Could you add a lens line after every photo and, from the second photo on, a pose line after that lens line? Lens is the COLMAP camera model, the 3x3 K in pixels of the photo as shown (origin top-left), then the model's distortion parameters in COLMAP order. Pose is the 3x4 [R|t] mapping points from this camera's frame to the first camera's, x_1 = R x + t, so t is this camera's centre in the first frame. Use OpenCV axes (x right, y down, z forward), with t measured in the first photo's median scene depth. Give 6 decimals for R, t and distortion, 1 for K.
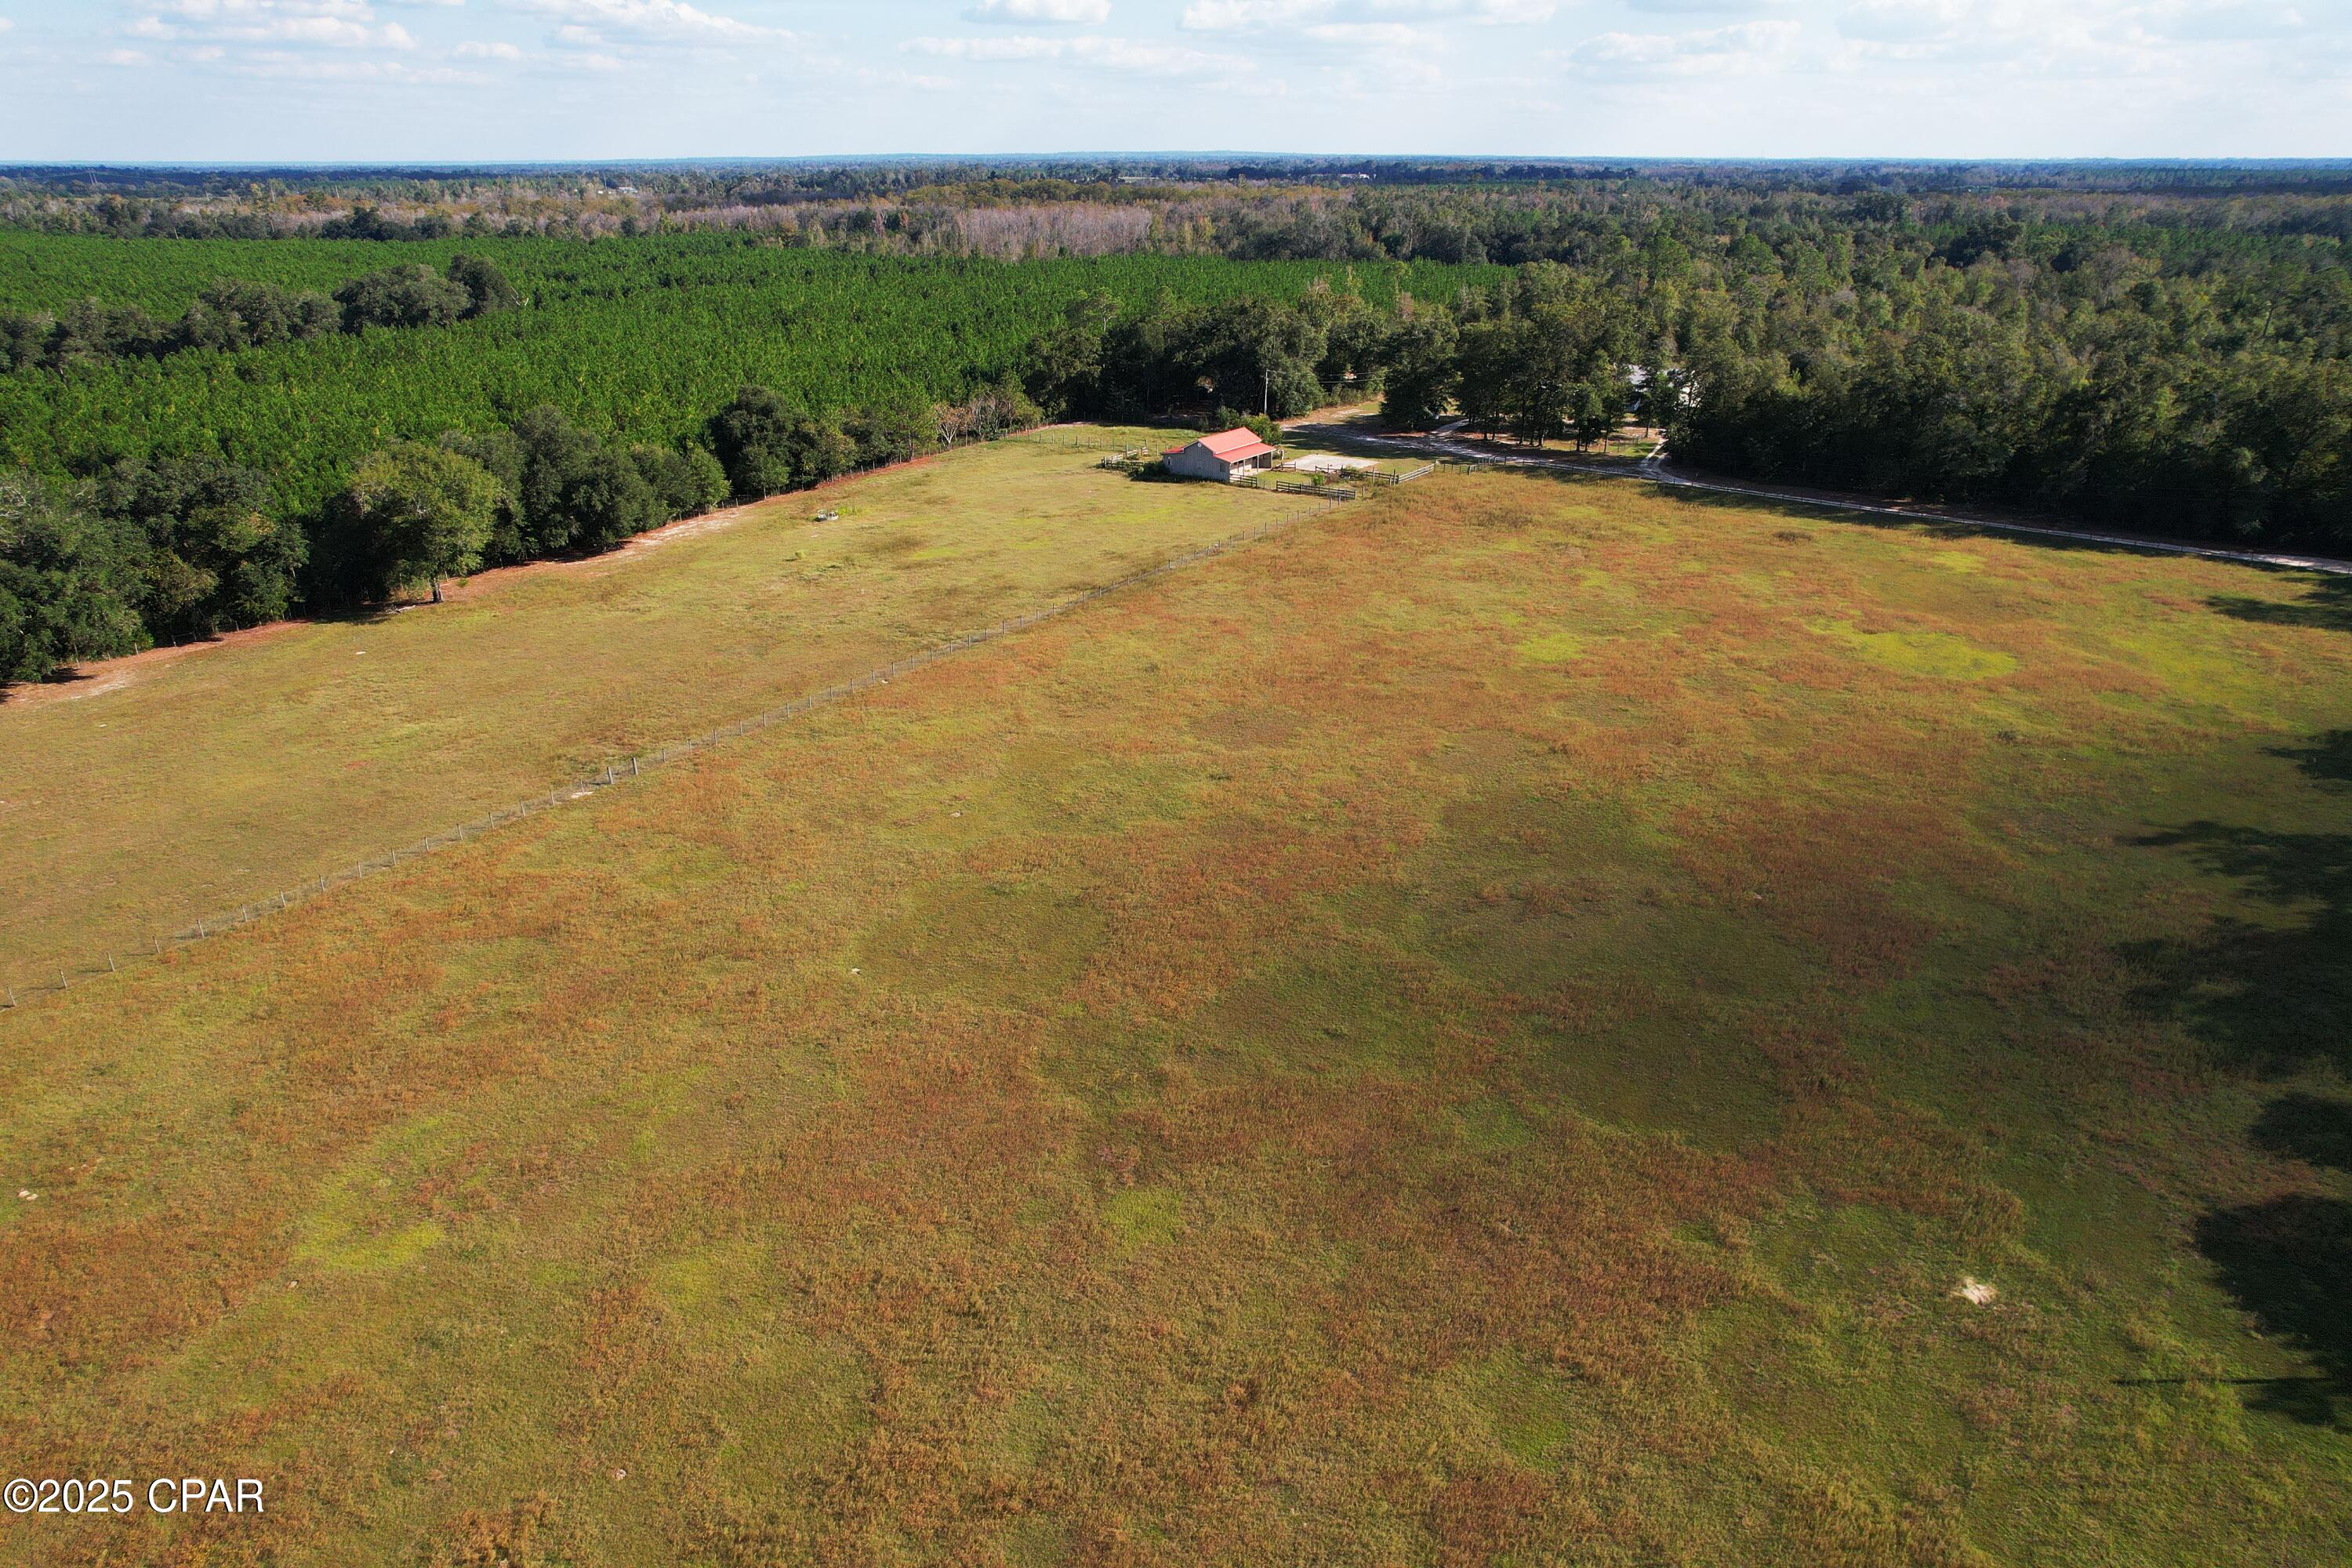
lens RADIAL K [[1492.7, 0, 1171.2], [0, 1492.7, 789.9], [0, 0, 1]] dist [-0.038041, 0.021608]
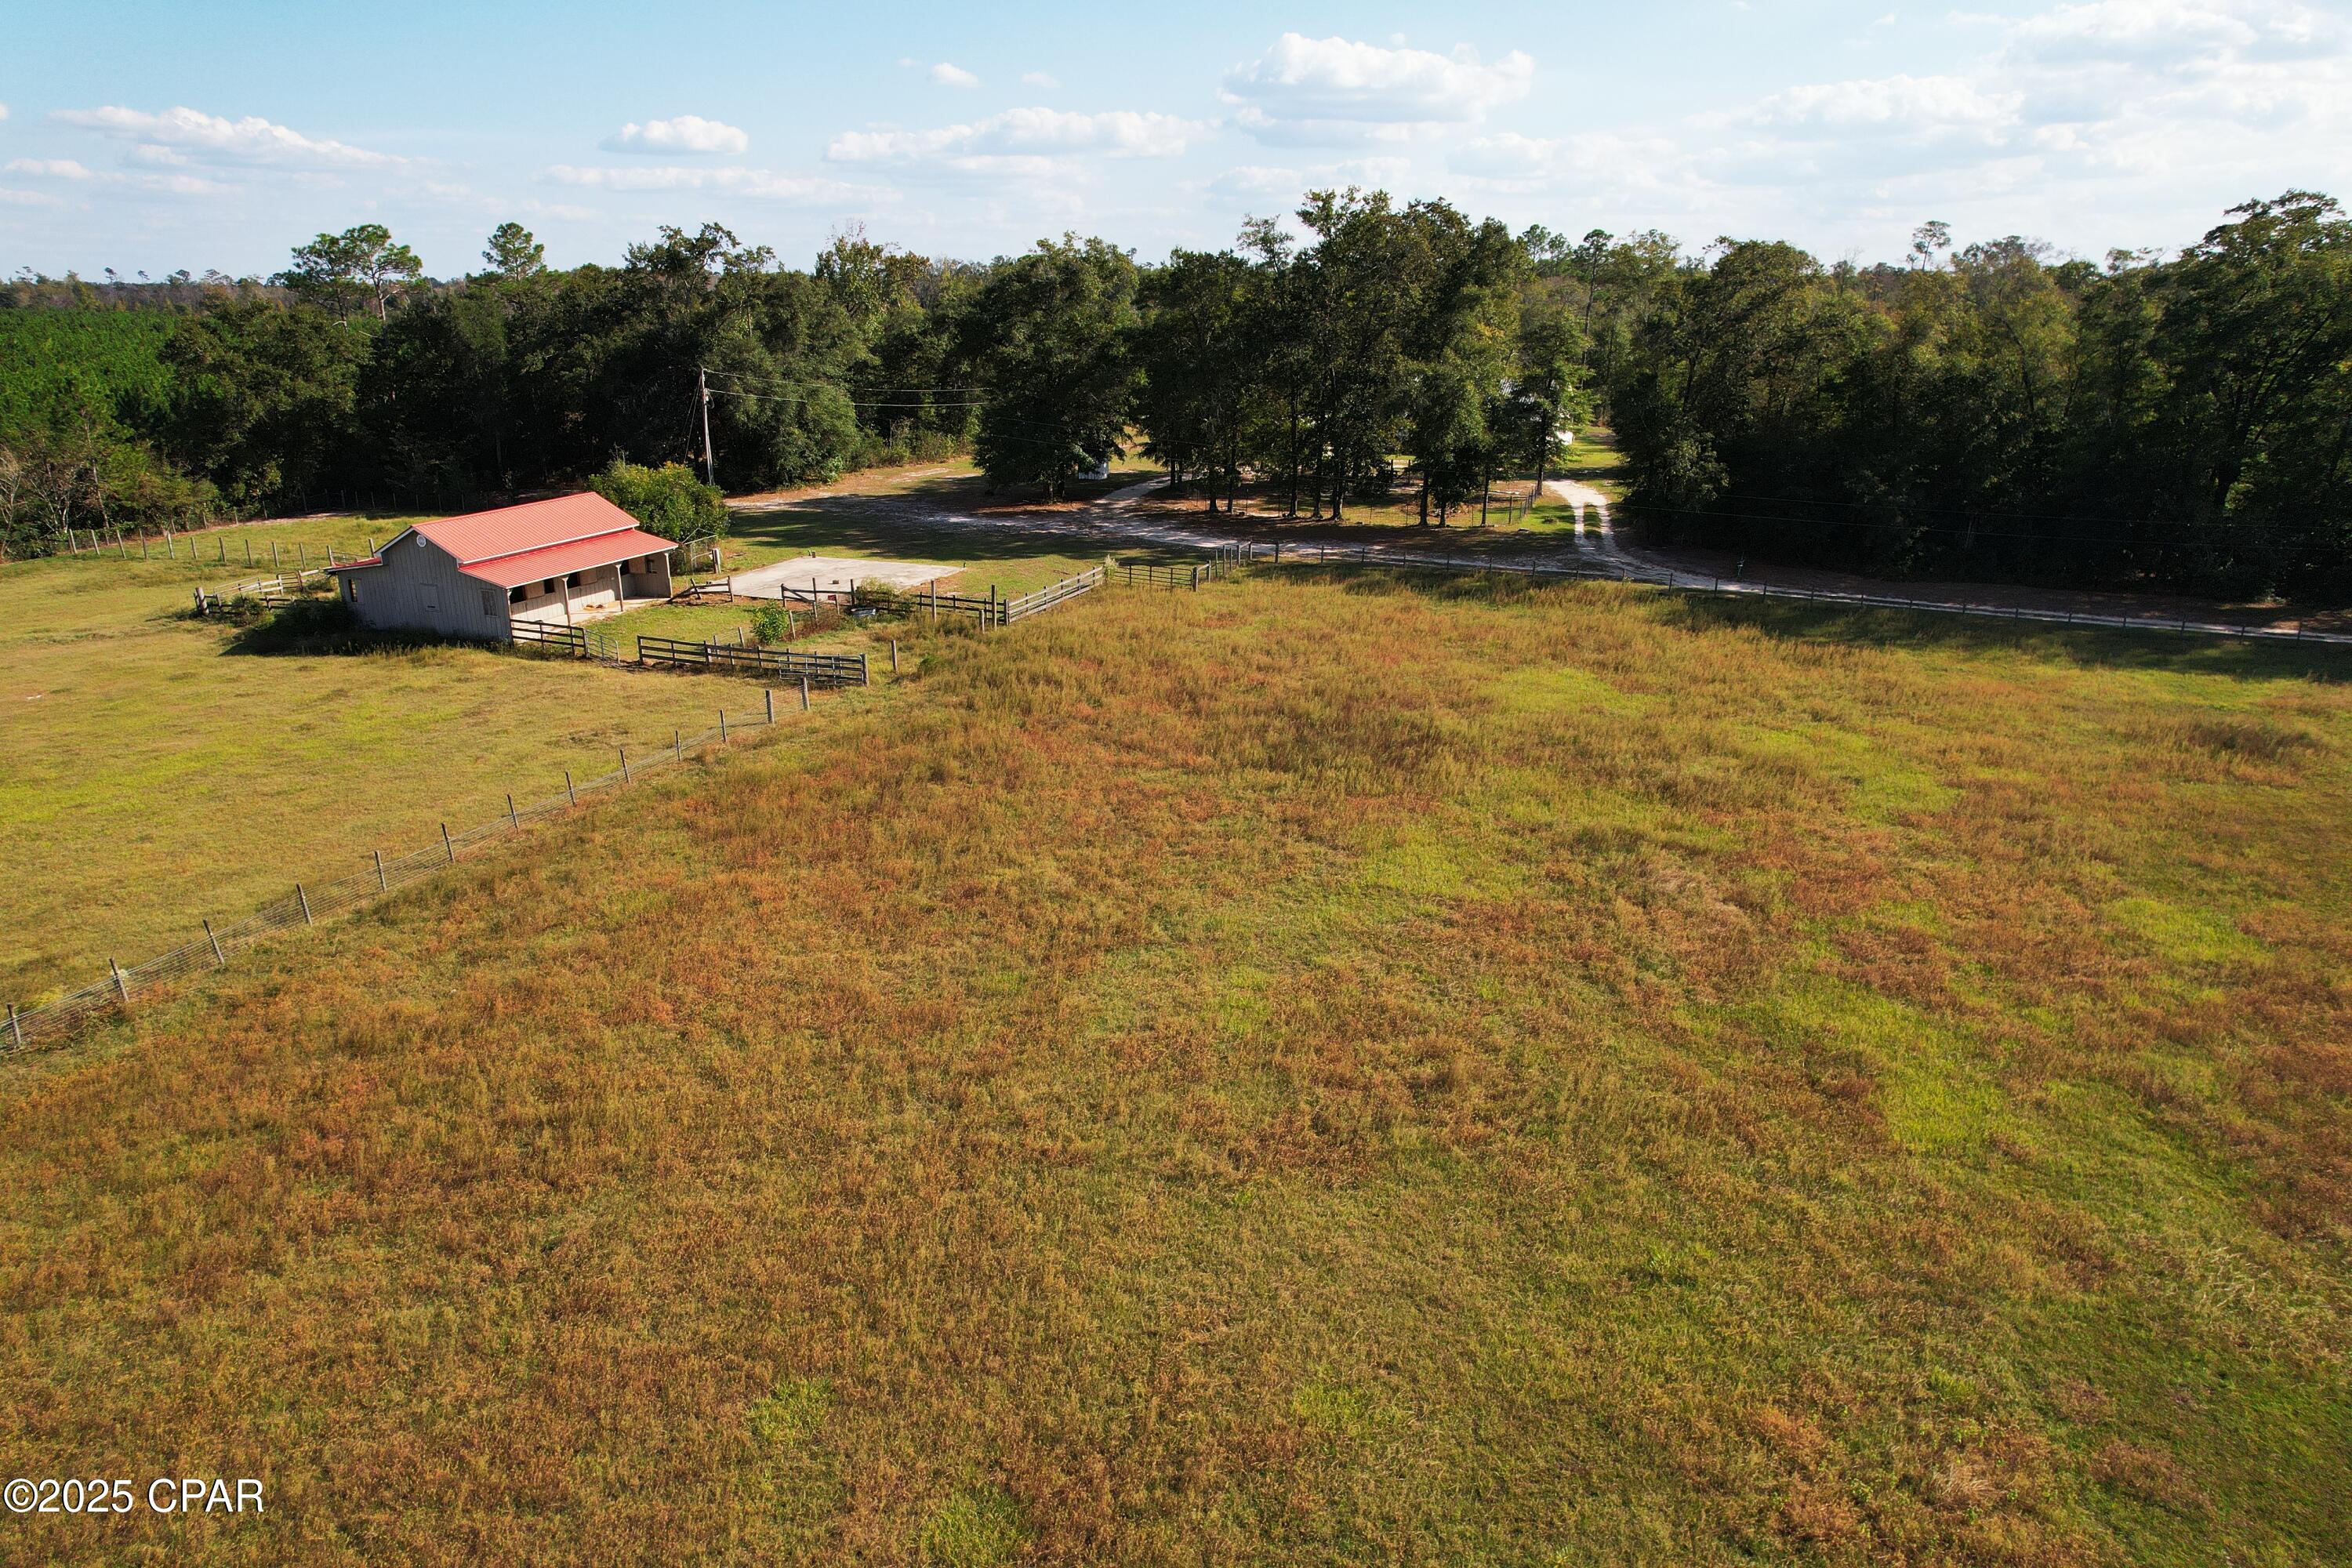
lens RADIAL K [[1492.7, 0, 1175.1], [0, 1492.7, 779.6], [0, 0, 1]] dist [-0.038041, 0.021608]
pose [[0.976245, -0.067489, 0.205889, 0.106536], [0.084392, 0.993648, -0.074443, -0.128096], [-0.199557, 0.090050, 0.975740, 0.597014]]
